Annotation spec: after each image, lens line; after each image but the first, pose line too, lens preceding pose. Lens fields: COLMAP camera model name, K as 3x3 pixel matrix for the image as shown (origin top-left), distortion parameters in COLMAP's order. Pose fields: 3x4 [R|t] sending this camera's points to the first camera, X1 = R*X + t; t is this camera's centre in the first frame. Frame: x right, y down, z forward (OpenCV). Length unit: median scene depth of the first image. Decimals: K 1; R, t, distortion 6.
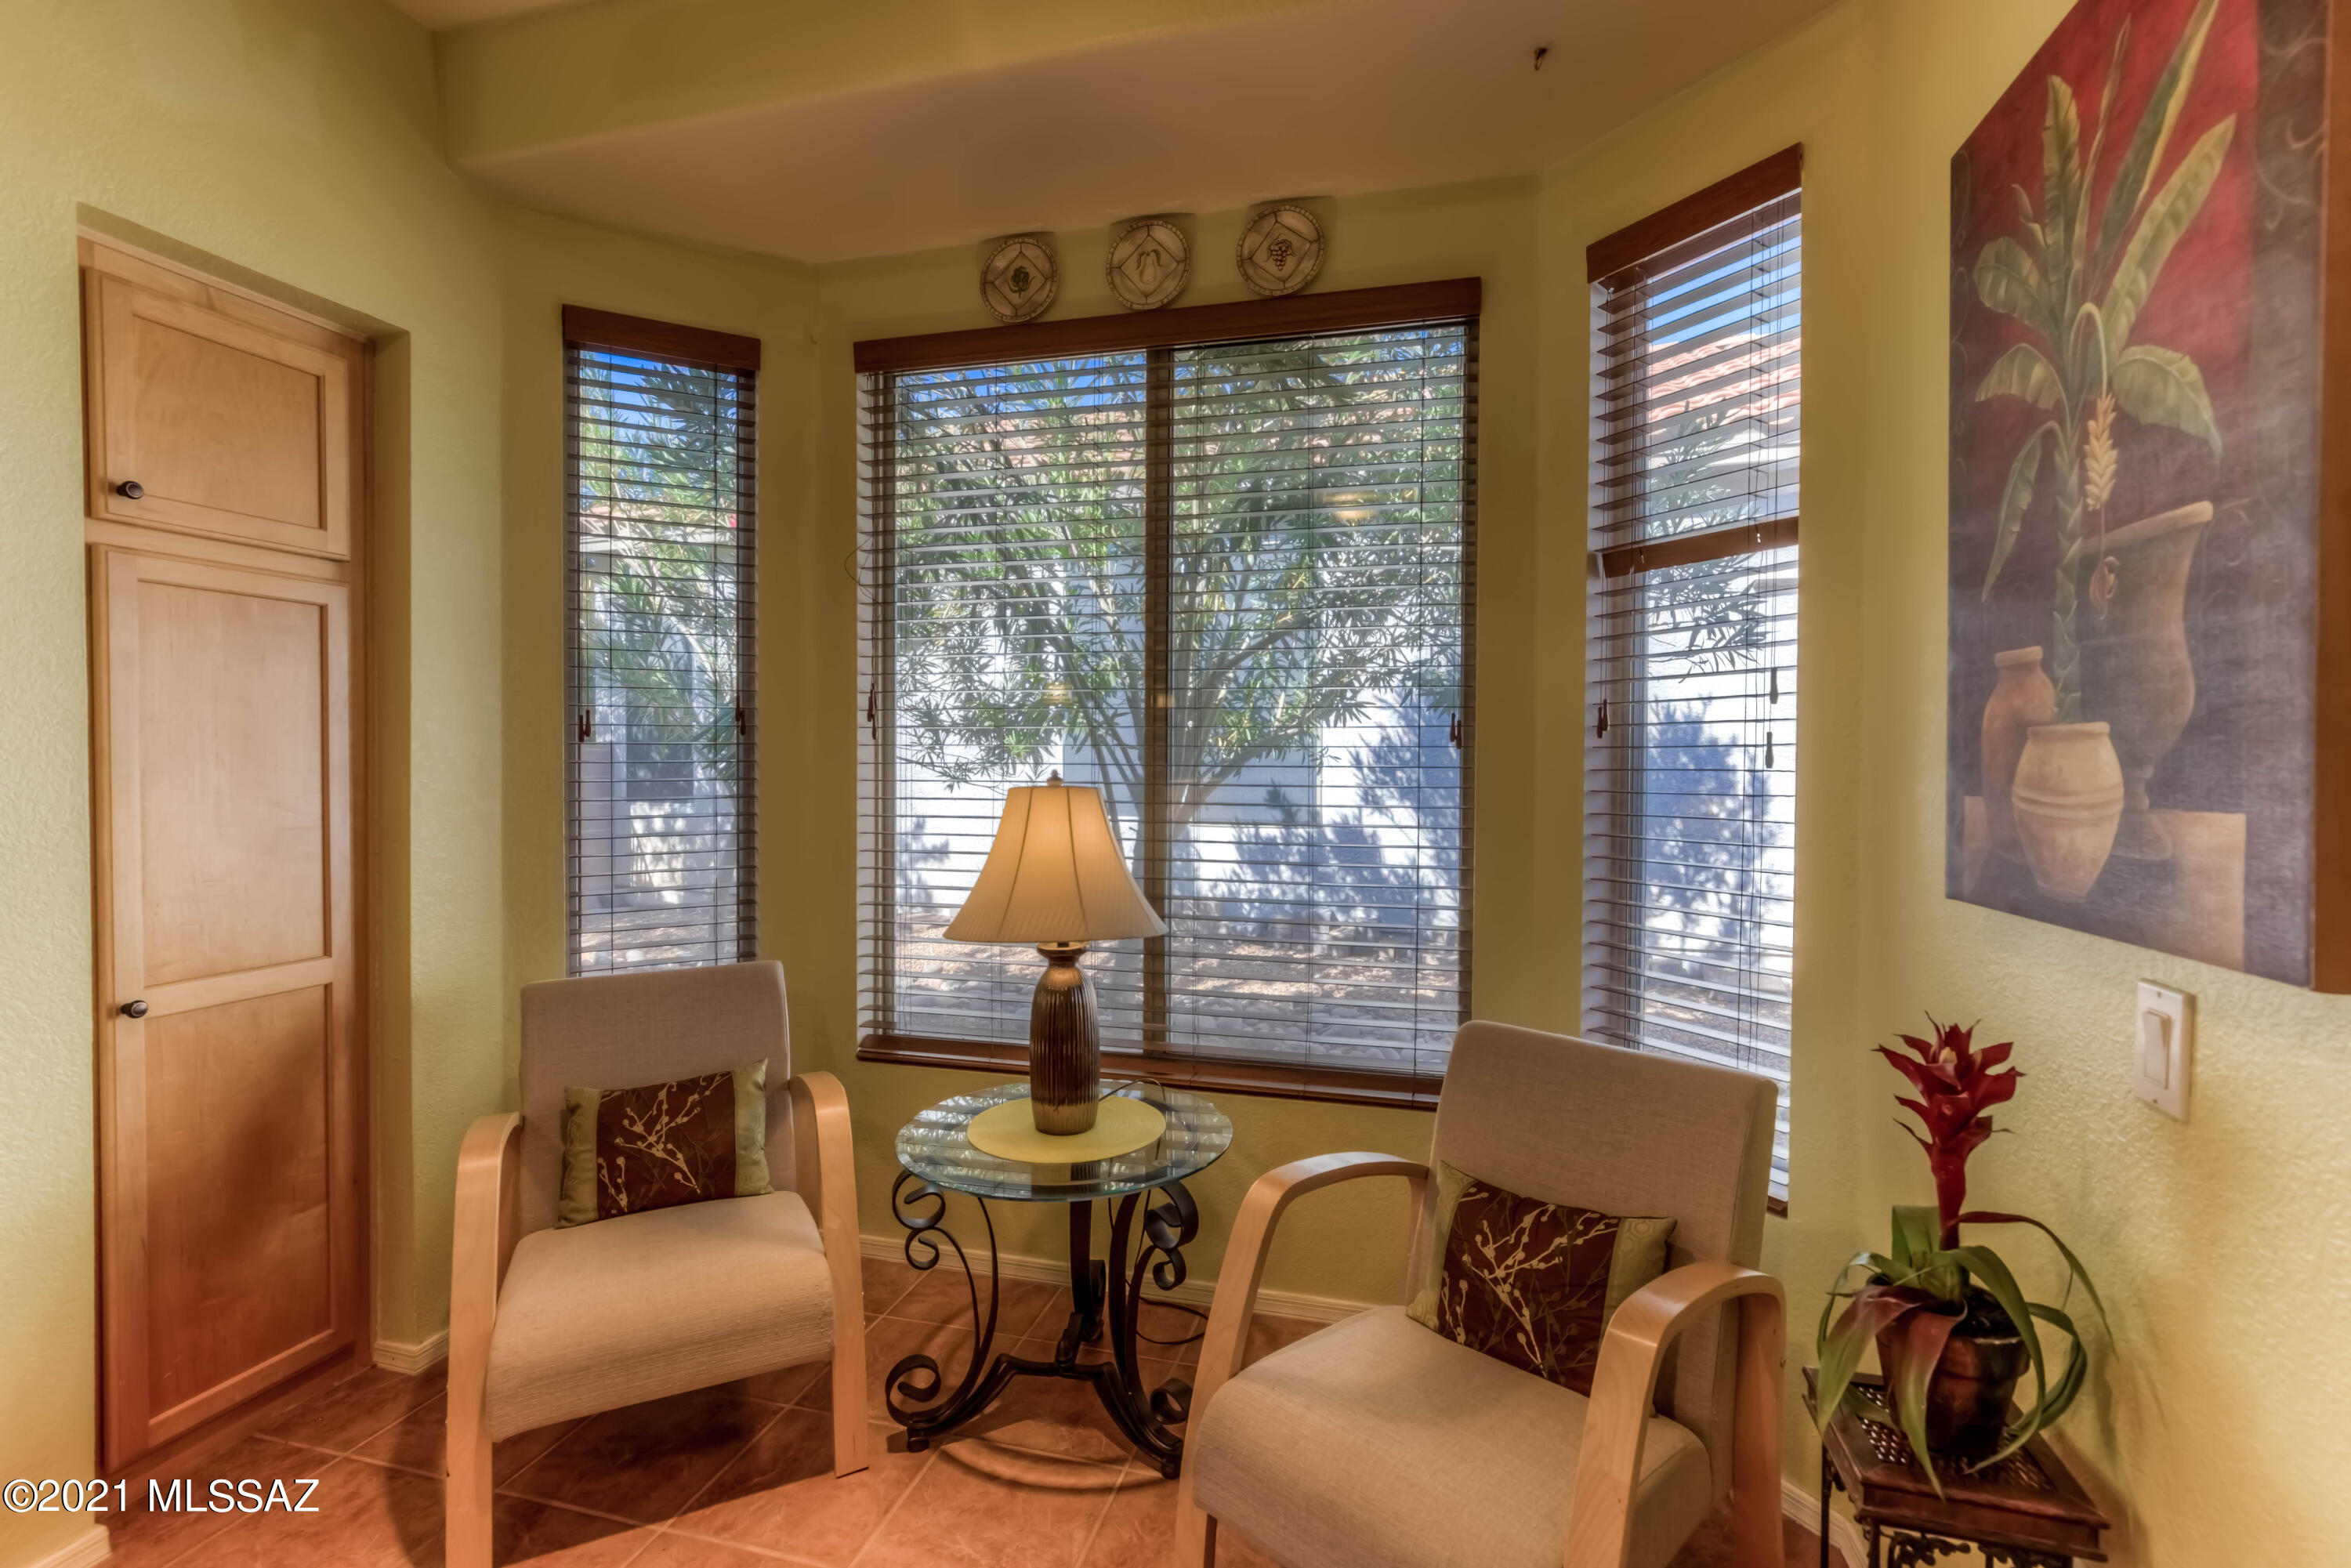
lens RADIAL K [[1067.2, 0, 1161.5], [0, 1067.2, 780.6], [0, 0, 1]] dist [-0.003413, -0.000207]
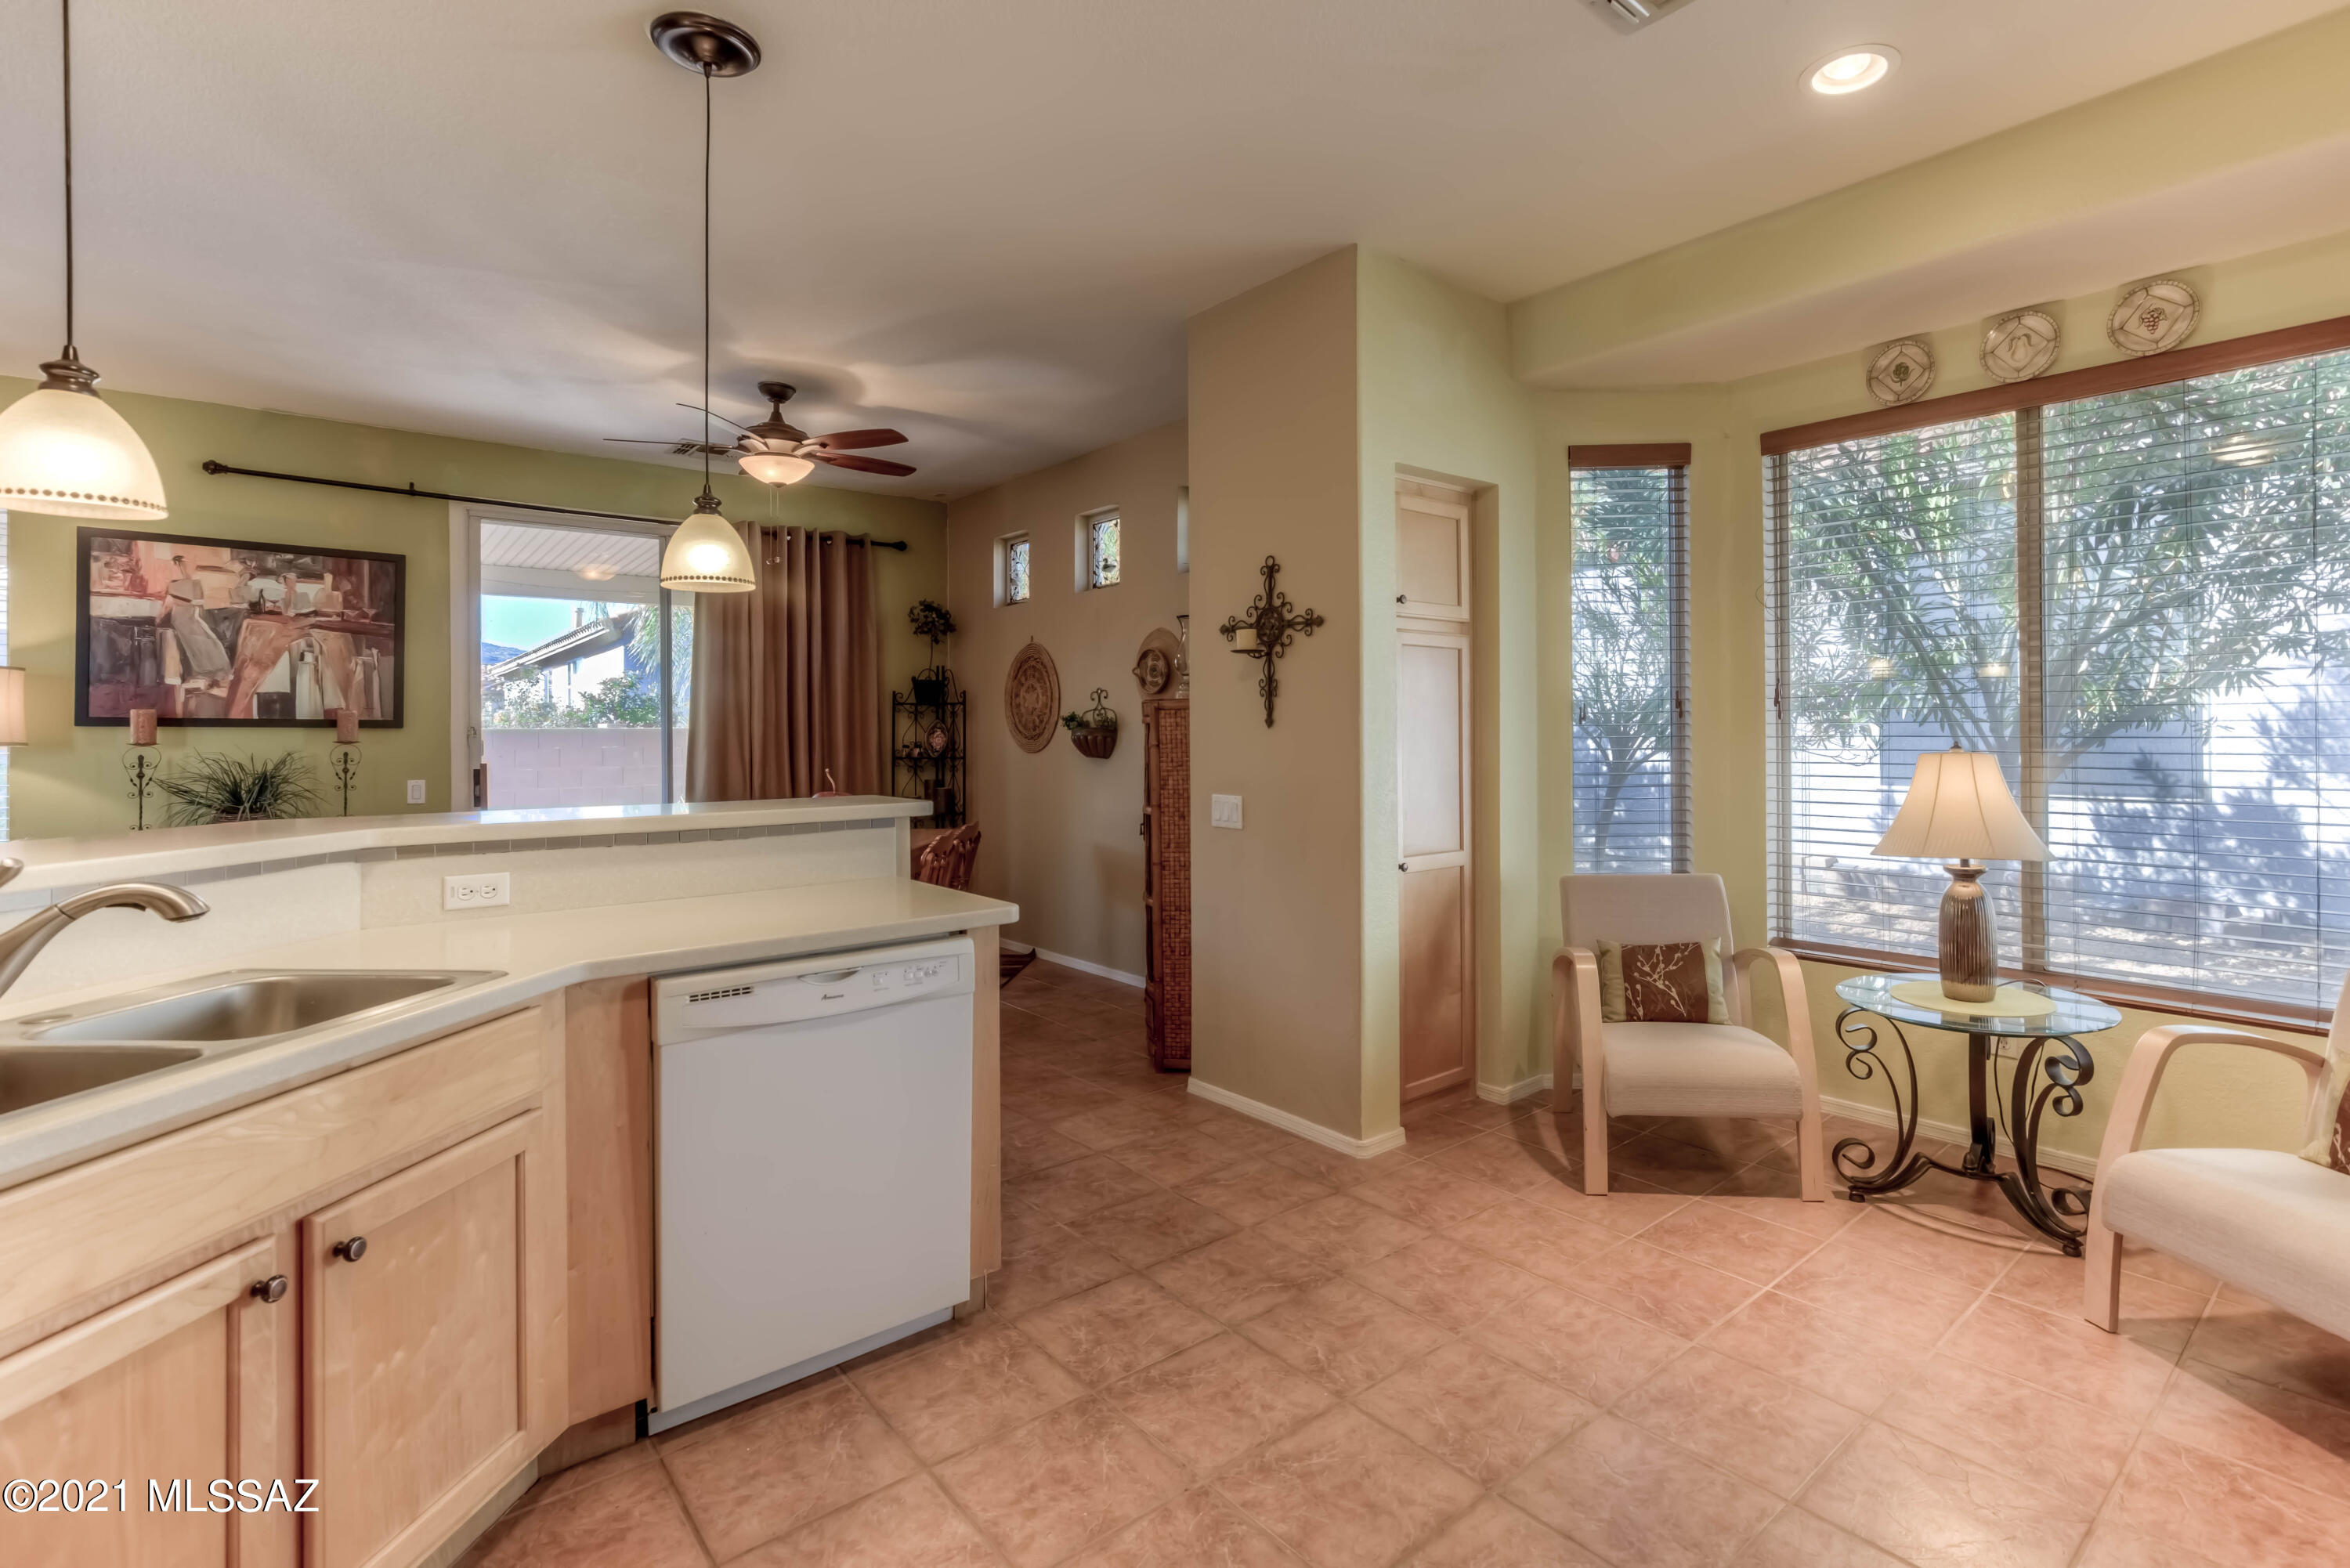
lens RADIAL K [[1099.8, 0, 1242.4], [0, 1099.8, 721.9], [0, 0, 1]] dist [-0.018383, 0.009227]
pose [[0.836671, -0.013893, -0.547530, -0.083827], [-0.000621, 0.999653, -0.026316, 0.002224], [0.547706, 0.022358, 0.836372, -0.610041]]
